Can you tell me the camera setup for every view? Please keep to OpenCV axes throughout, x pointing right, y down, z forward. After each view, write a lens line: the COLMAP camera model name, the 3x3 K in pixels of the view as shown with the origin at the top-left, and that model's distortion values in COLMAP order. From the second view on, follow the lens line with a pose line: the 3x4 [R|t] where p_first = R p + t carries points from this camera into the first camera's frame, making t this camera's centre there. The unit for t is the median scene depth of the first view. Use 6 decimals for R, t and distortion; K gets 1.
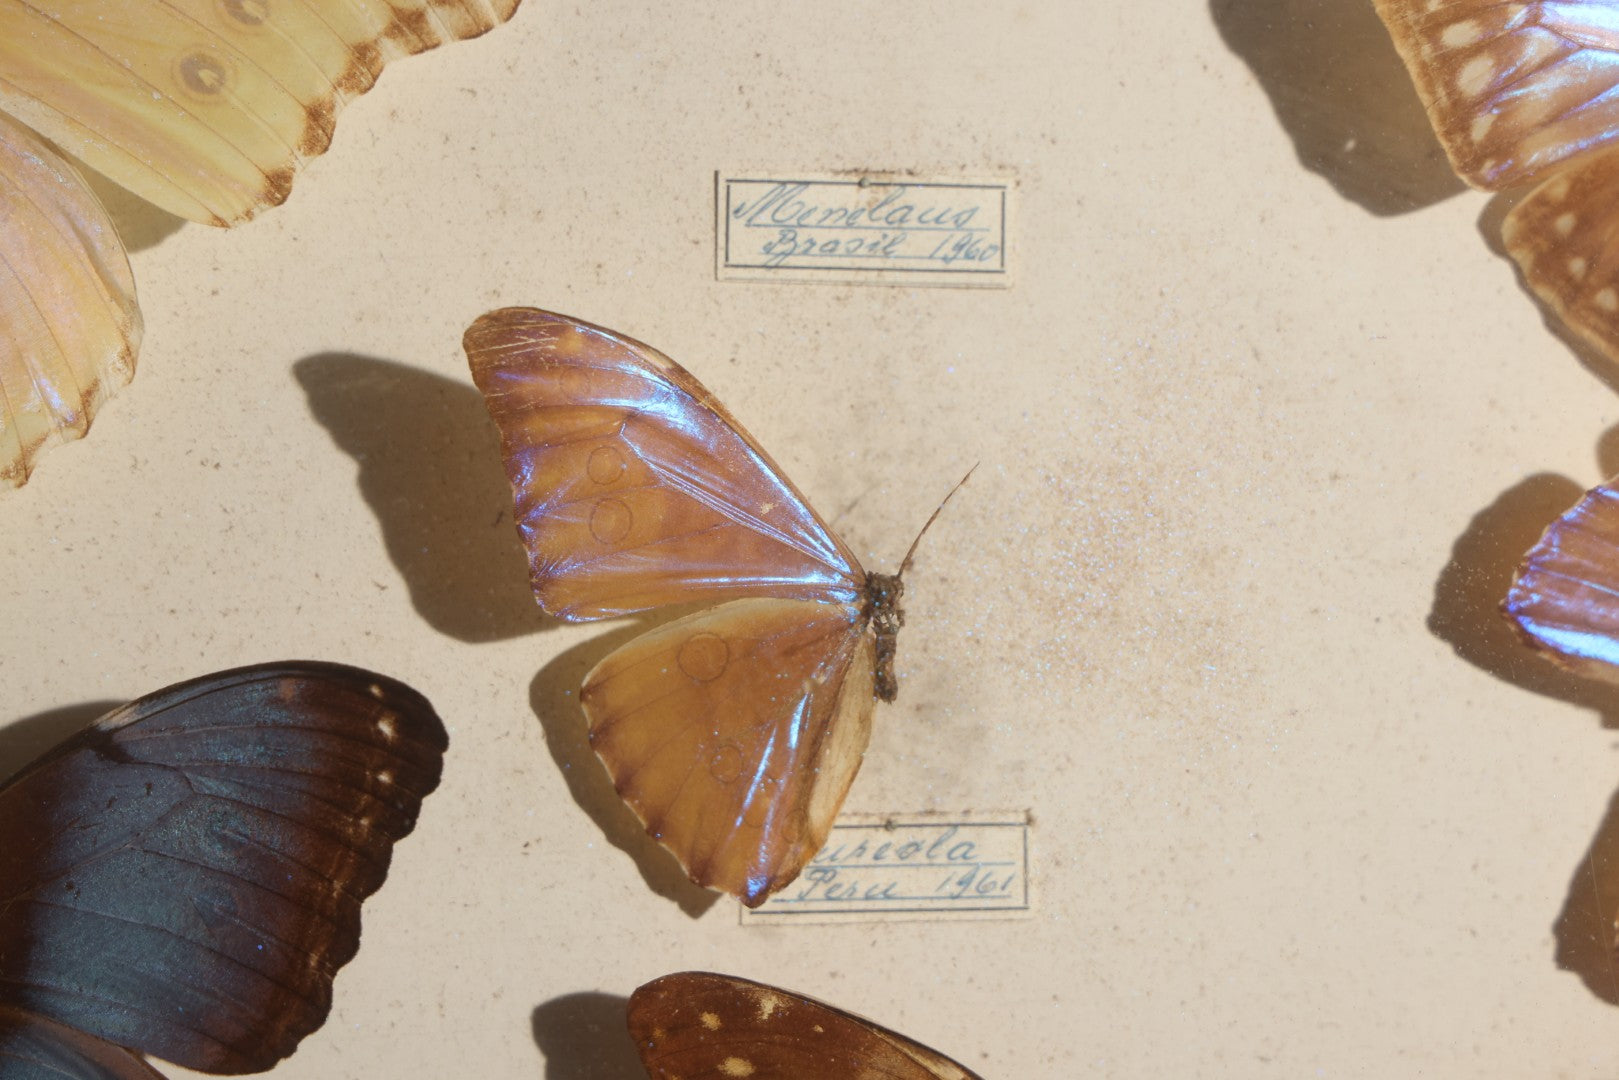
lens RADIAL K [[4507.4, 0, 813.7], [0, 4507.4, 517.4], [0, 0, 1]] dist [0.418745, 0.233982]
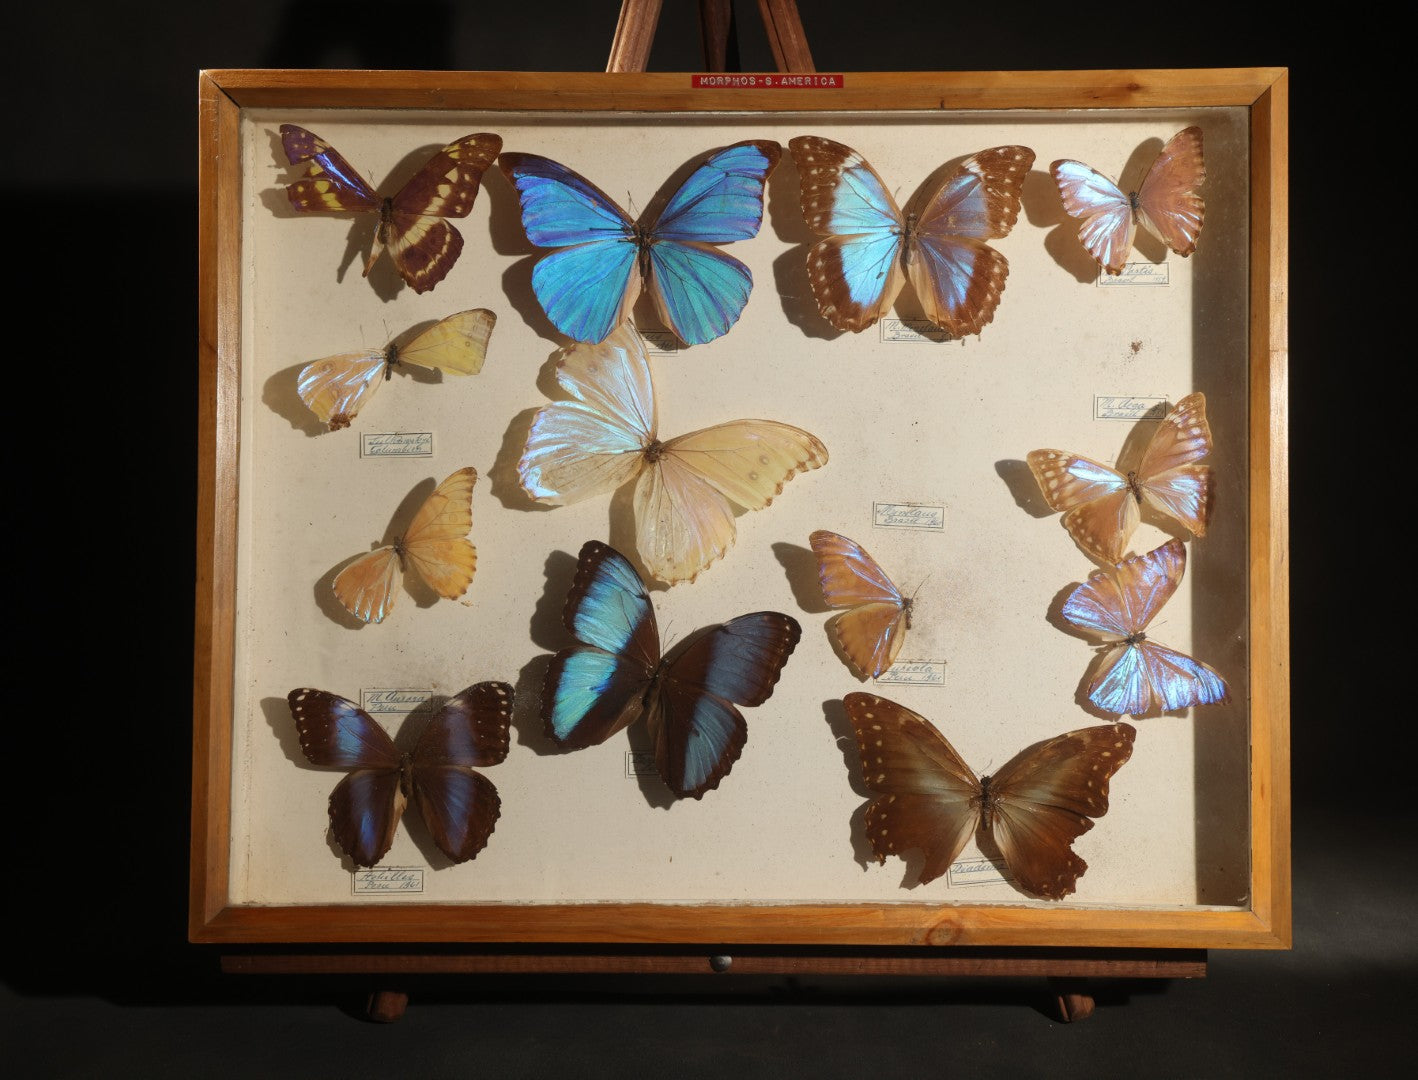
lens RADIAL K [[1998.7, 0, 792.1], [0, 1998.7, 518.0], [0, 0, 1]] dist [0.025786, 0.464502]
pose [[0.990095, 0.026965, -0.137783, 0.158383], [-0.040462, 0.994548, -0.096113, 0.118503], [0.134440, 0.100736, 0.985788, -0.824841]]
